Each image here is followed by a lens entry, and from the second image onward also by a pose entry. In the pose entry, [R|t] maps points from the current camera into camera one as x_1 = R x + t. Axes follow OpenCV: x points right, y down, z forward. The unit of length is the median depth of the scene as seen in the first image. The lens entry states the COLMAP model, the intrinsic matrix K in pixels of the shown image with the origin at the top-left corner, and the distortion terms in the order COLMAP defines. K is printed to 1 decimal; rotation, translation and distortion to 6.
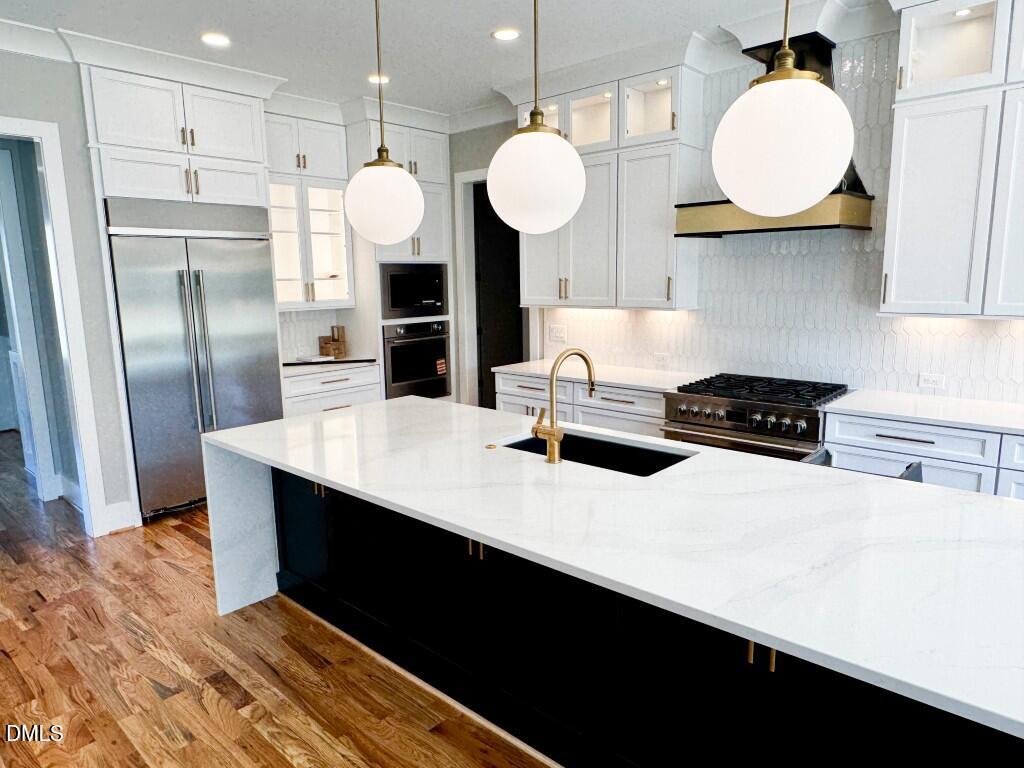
lens RADIAL K [[650.4, 0, 512.0], [0, 650.4, 384.0], [0, 0, 1]] dist [0.002459, 0.000474]
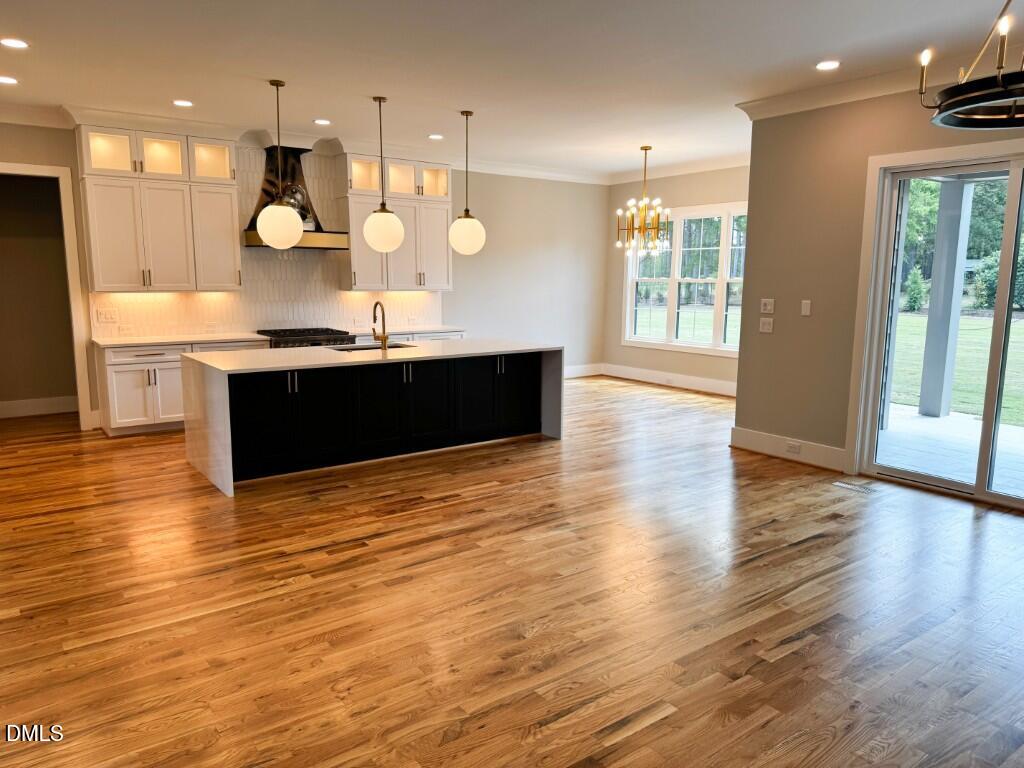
lens RADIAL K [[723.3, 0, 512.0], [0, 723.3, 384.0], [0, 0, 1]] dist [0.005950, 0.000745]
pose [[0.197637, -0.131420, 0.971426, -1.579463], [0.140298, 0.984563, 0.104654, 0.017969], [-0.970183, 0.115605, 0.213024, 0.006280]]
